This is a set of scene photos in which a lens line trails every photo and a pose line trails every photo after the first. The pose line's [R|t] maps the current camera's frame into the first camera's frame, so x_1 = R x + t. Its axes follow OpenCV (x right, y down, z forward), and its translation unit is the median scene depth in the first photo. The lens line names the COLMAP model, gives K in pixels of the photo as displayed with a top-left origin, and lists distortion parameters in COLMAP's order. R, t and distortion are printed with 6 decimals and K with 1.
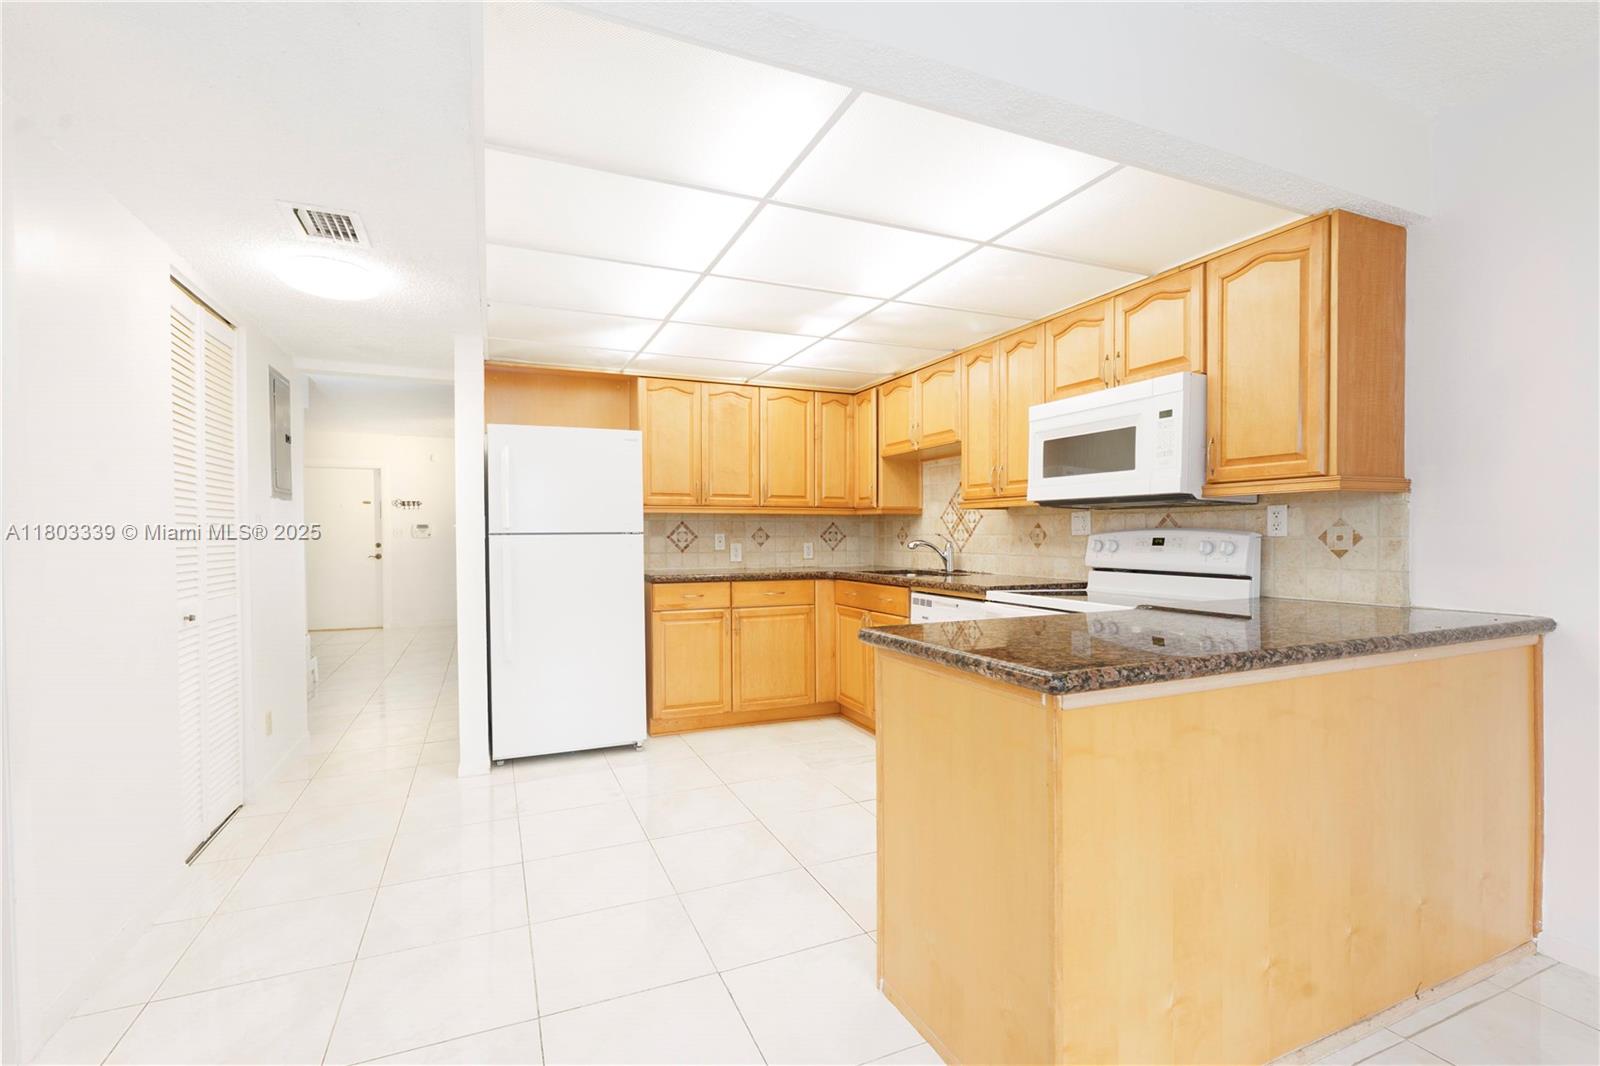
lens RADIAL K [[720.5, 0, 800.0], [0, 720.5, 533.0], [0, 0, 1]] dist [-0.000719, -0.000046]
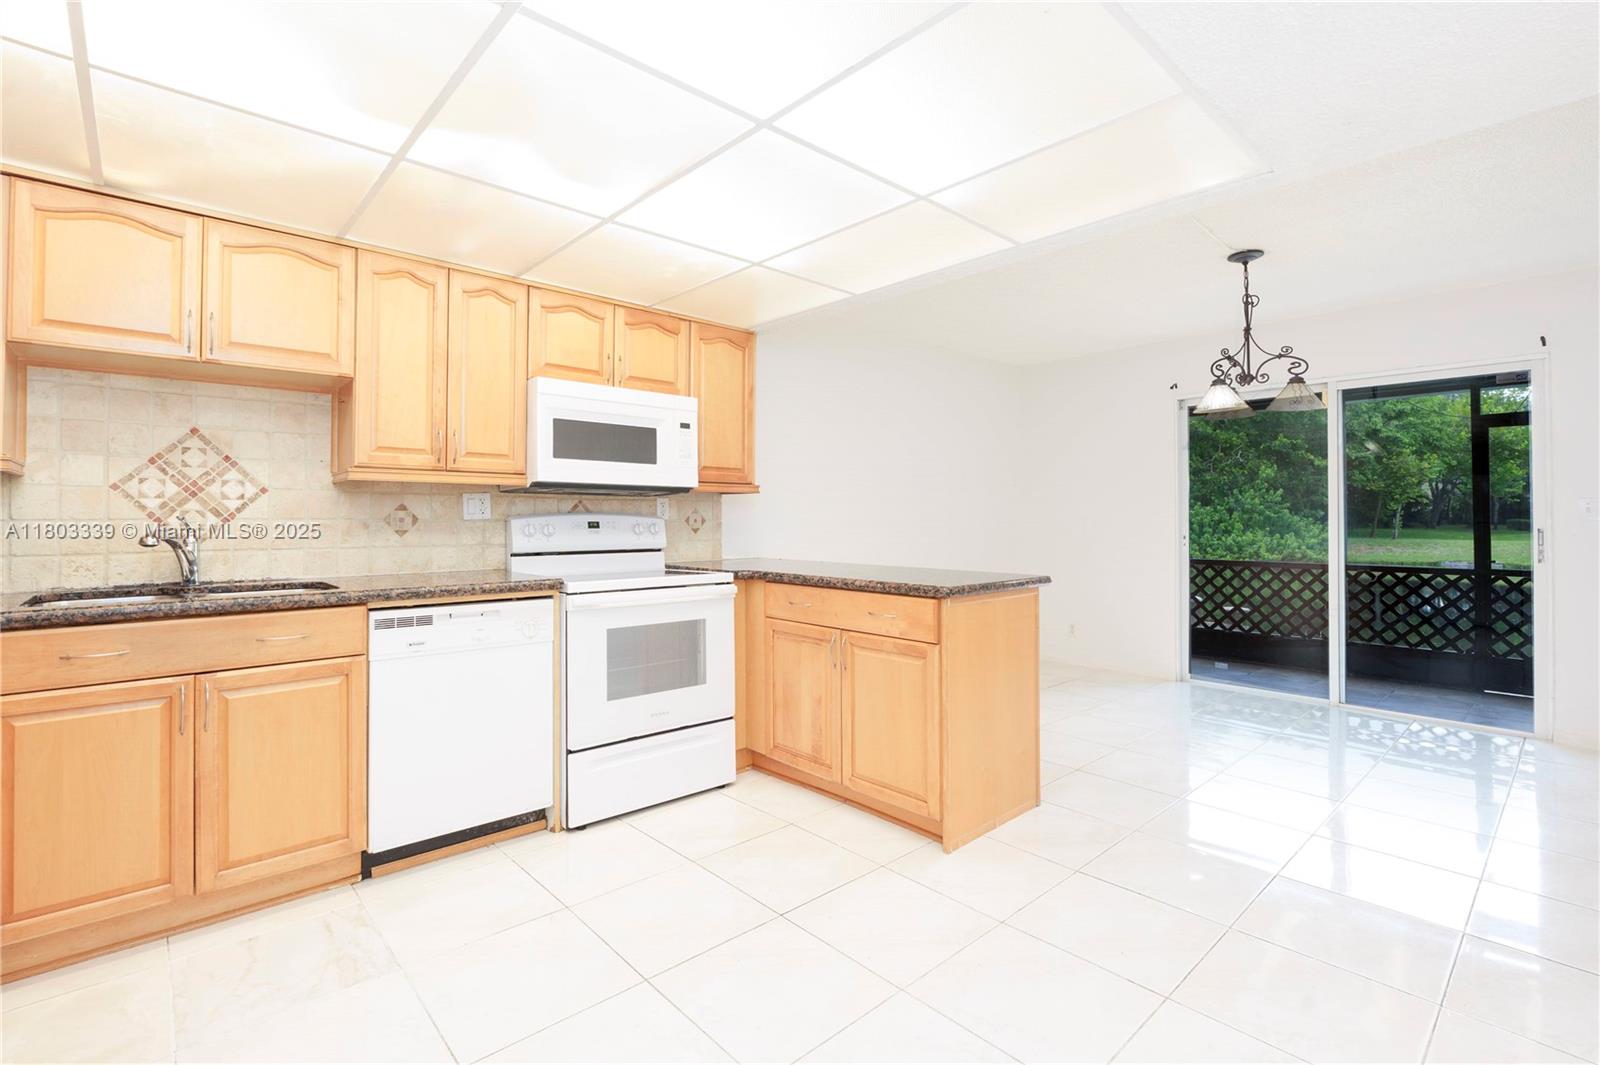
lens RADIAL K [[727.2, 0, 796.4], [0, 727.2, 506.9], [0, 0, 1]] dist [-0.003340, -0.000279]
pose [[-0.319683, 0.017916, 0.947355, -0.584062], [0.000088, 0.999822, -0.018878, 0.004359], [-0.947525, -0.005952, -0.319627, 0.899080]]
